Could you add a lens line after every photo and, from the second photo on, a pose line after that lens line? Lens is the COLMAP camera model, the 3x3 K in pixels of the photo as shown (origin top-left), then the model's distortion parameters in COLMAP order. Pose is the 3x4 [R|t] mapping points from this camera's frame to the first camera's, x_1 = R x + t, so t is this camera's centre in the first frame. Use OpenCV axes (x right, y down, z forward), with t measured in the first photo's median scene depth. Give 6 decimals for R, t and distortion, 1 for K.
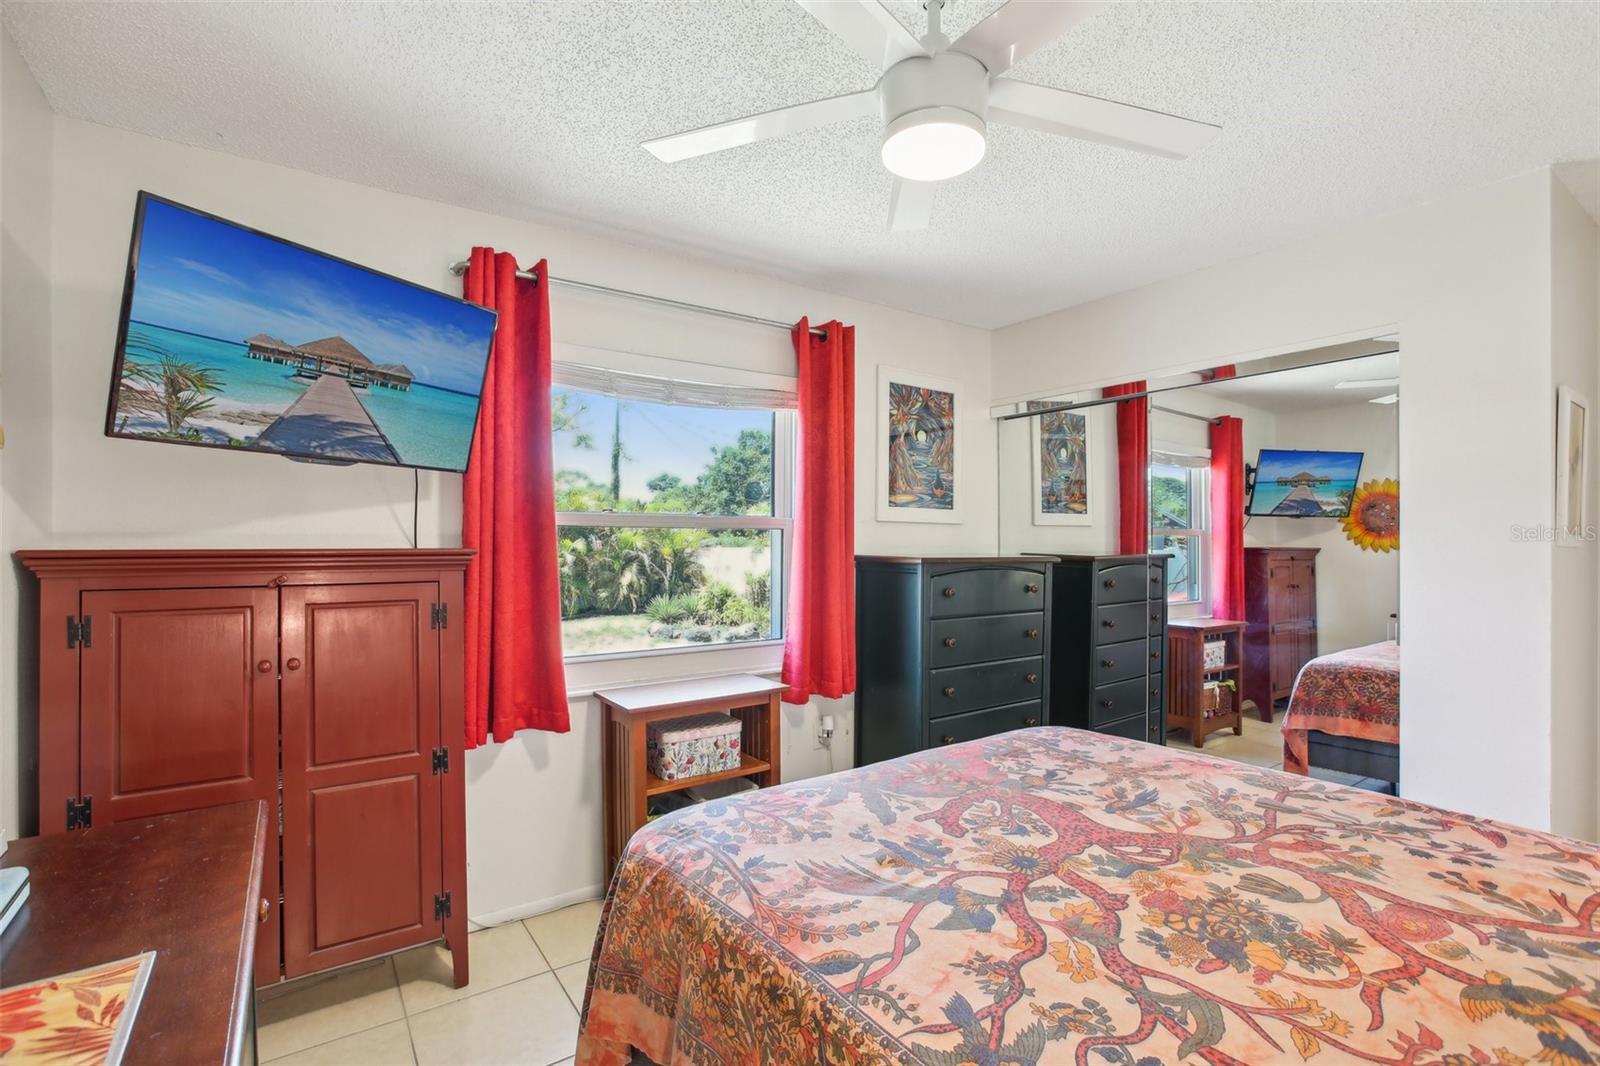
lens RADIAL K [[736.7, 0, 800.0], [0, 736.7, 533.0], [0, 0, 1]] dist [-0.044525, 0.008759]
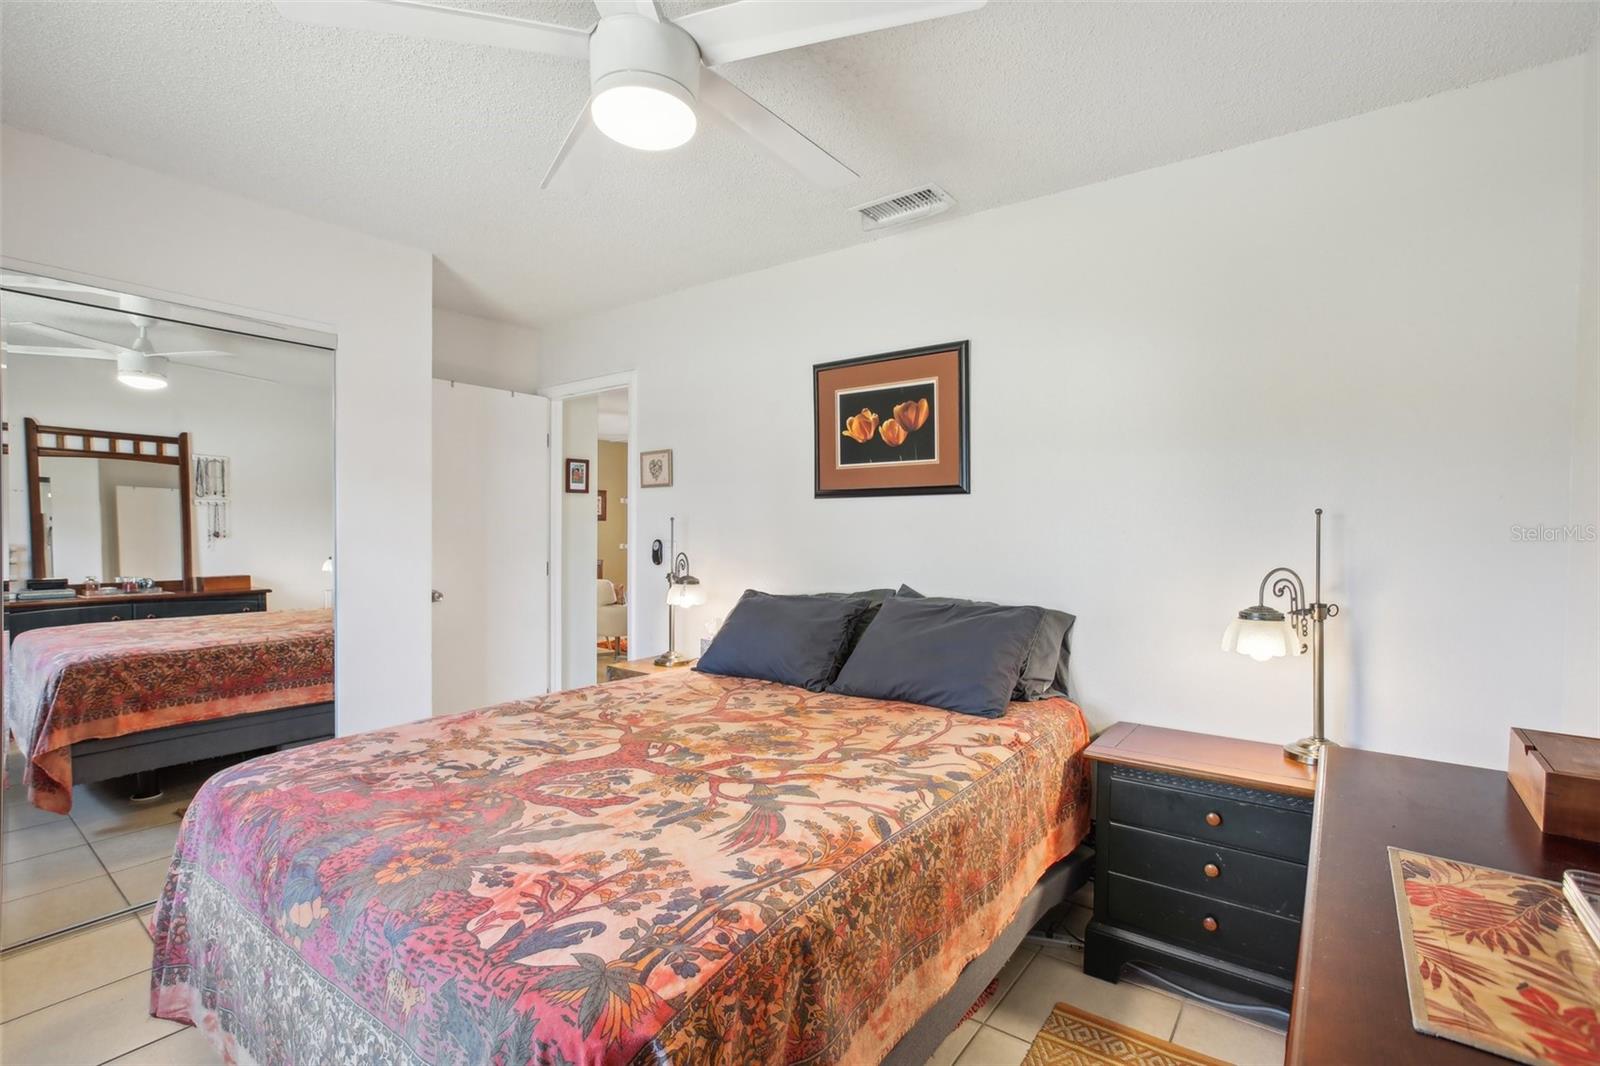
lens RADIAL K [[736.7, 0, 800.0], [0, 736.7, 533.0], [0, 0, 1]] dist [-0.044525, 0.008759]
pose [[-0.308605, -0.008402, 0.951153, -0.947969], [-0.014034, 0.999892, 0.004279, 0.034254], [-0.951087, -0.012028, -0.308690, 1.246113]]
